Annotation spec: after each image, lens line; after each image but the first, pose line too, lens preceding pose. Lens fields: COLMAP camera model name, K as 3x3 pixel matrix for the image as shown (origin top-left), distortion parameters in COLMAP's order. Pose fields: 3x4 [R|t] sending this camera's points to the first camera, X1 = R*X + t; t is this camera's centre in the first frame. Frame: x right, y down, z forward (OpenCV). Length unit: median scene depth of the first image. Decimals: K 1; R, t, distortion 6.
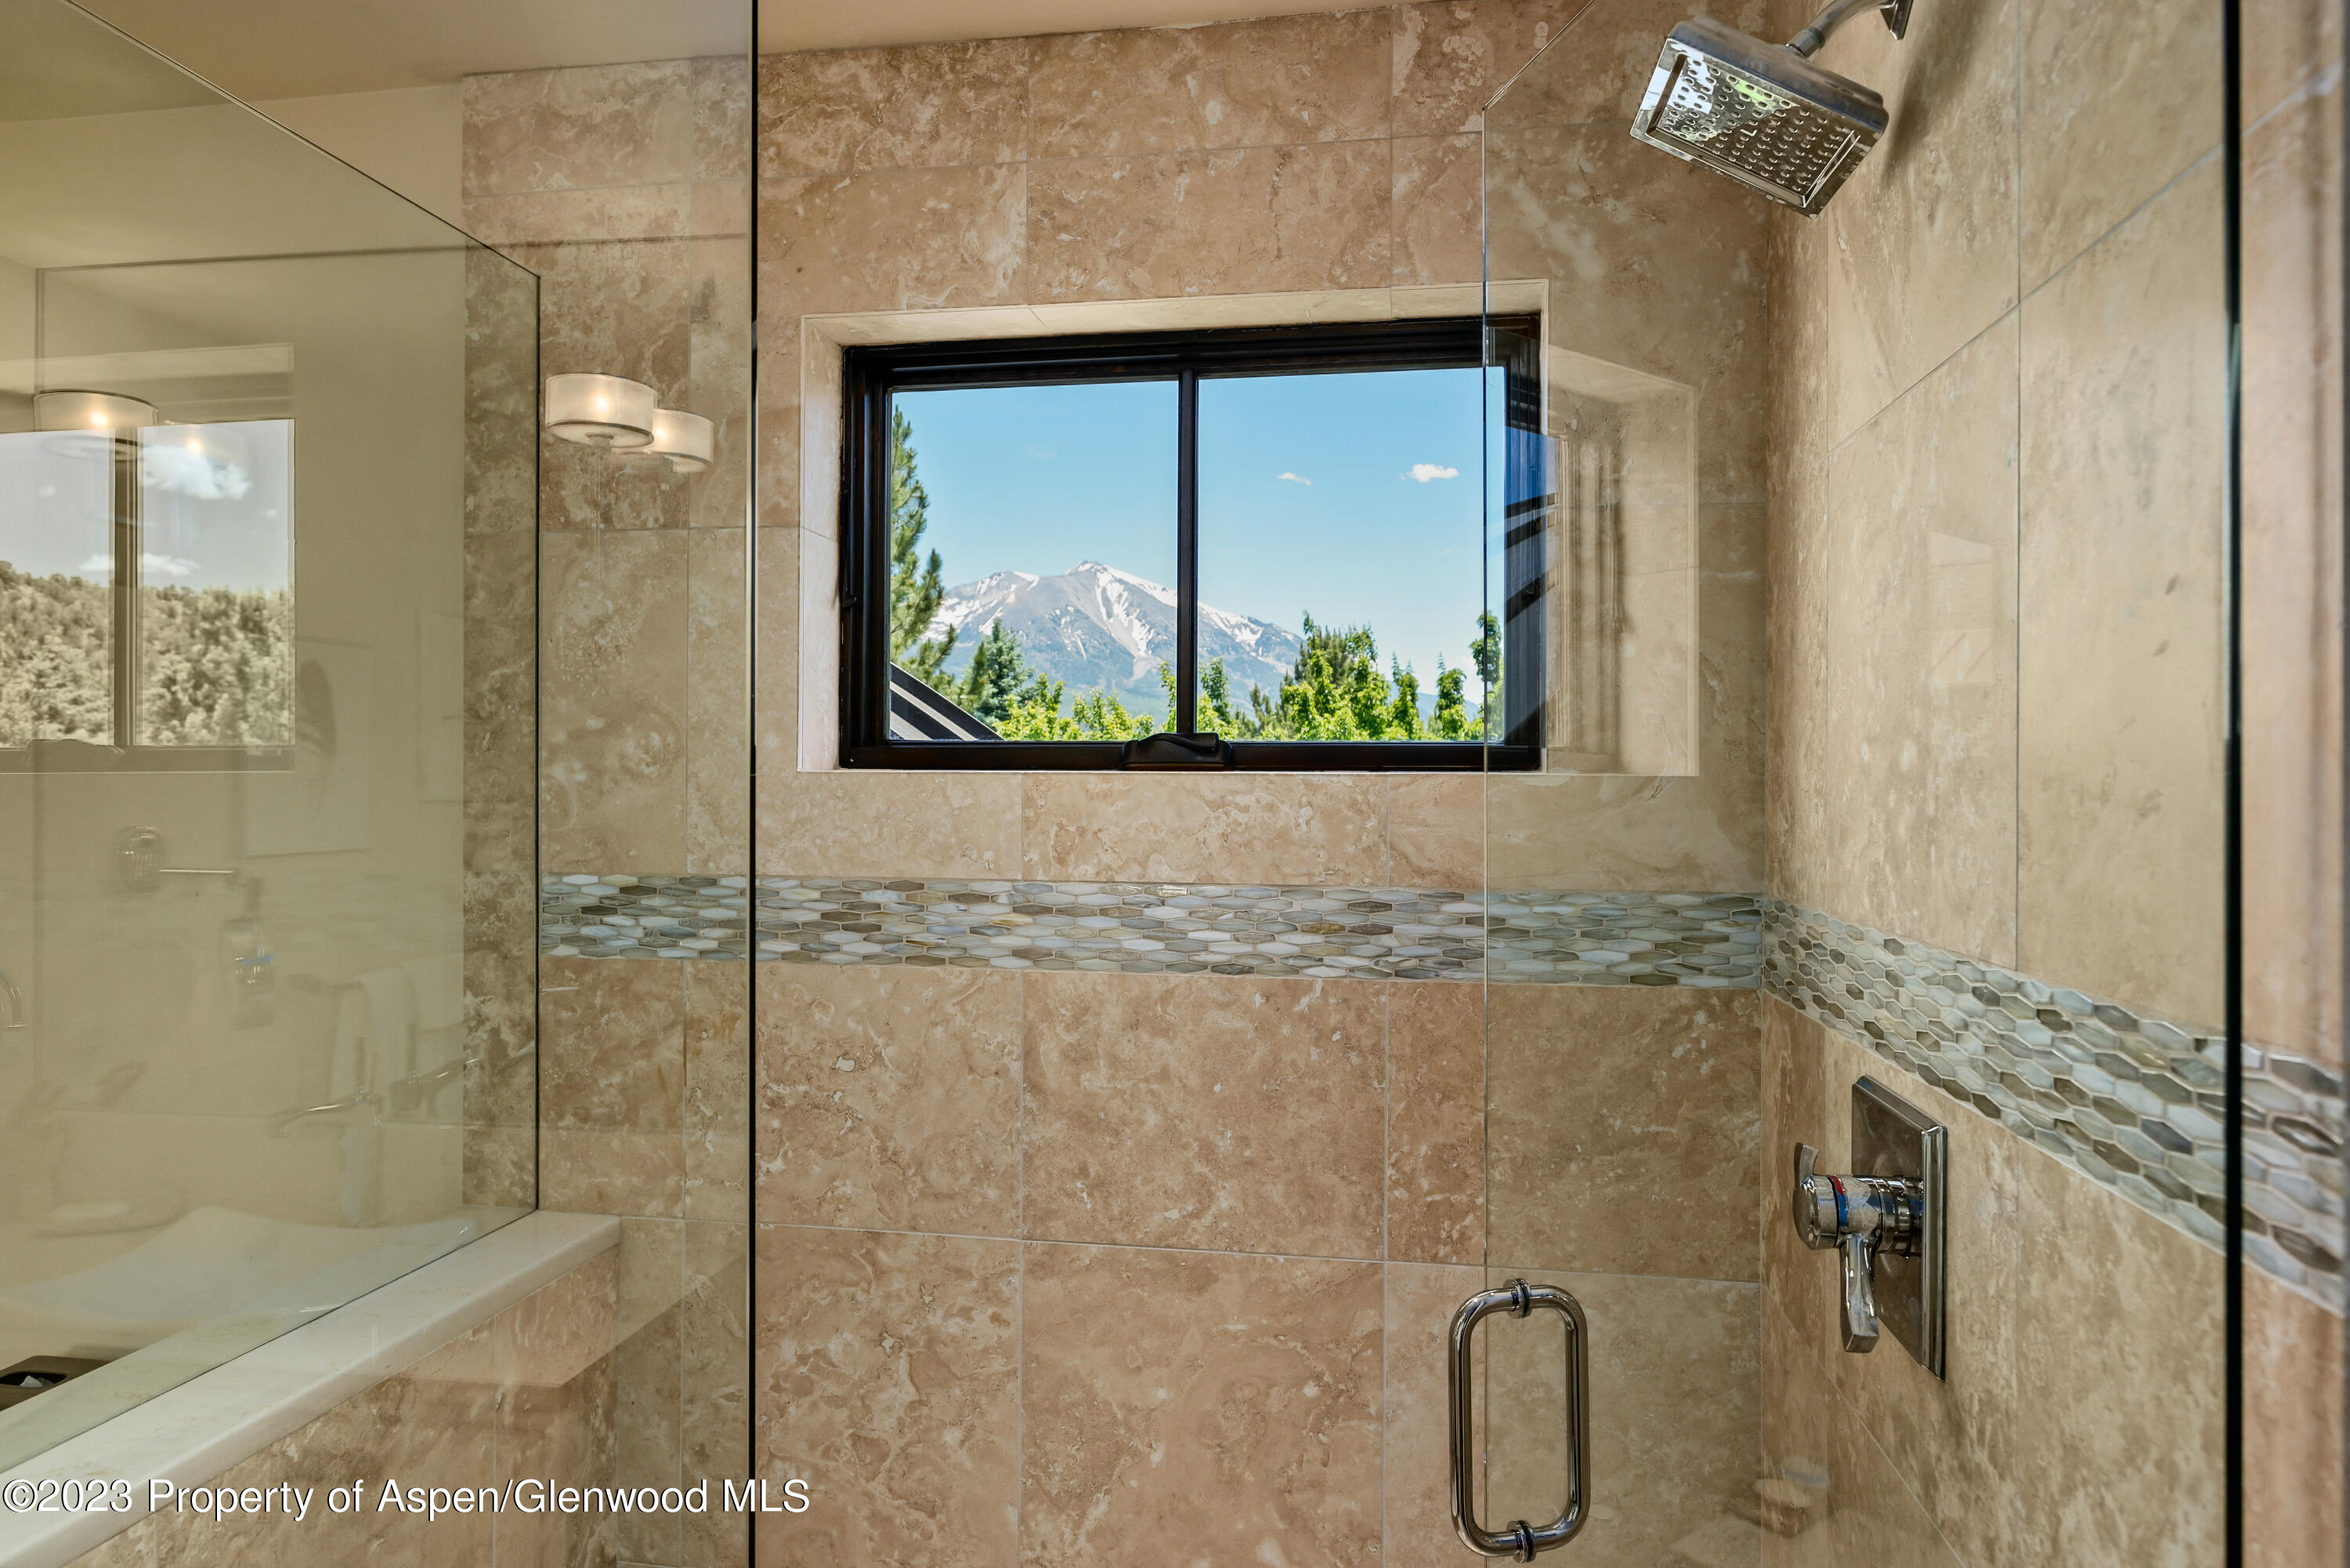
lens RADIAL K [[1464.9, 0, 1179.8], [0, 1464.9, 785.1], [0, 0, 1]] dist [0.007919, 0.001181]
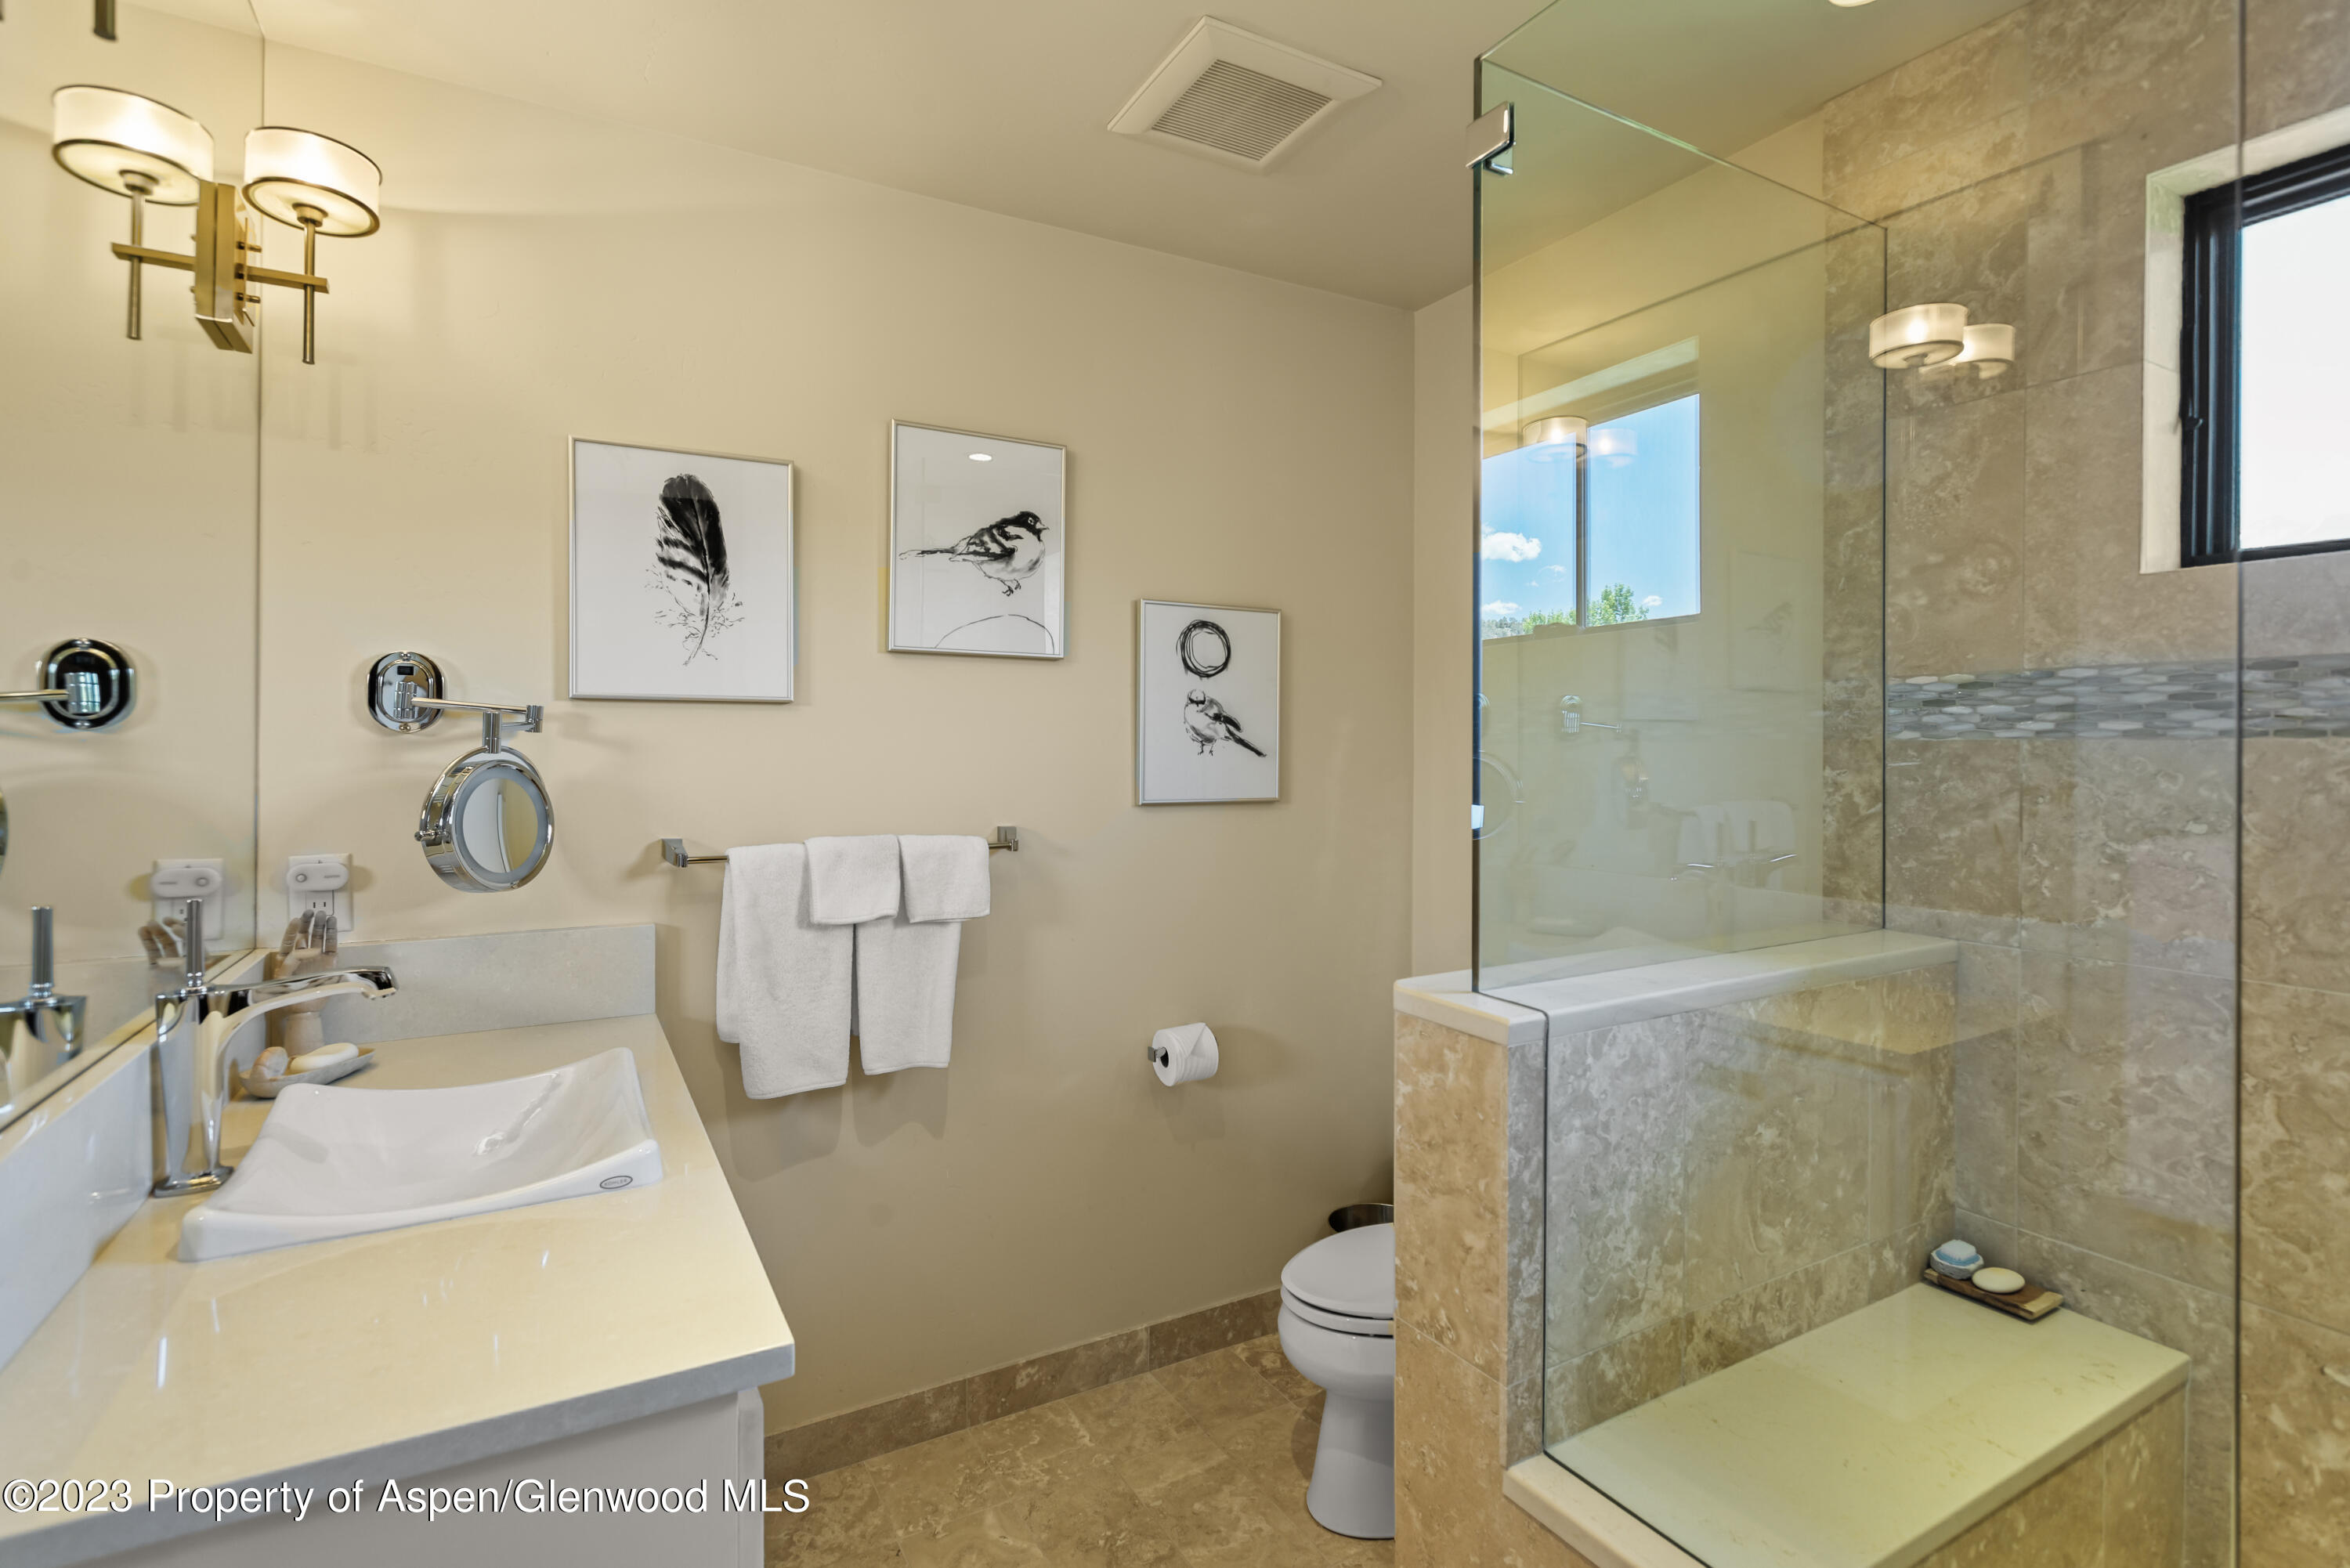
lens RADIAL K [[1121.0, 0, 1174.8], [0, 1121.0, 768.9], [0, 0, 1]] dist [0.001638, 0.000457]
pose [[0.638984, 0.006119, -0.769196, -0.065673], [0.002856, 0.999943, 0.010327, 0.131258], [0.769215, -0.008796, 0.638929, -0.147959]]
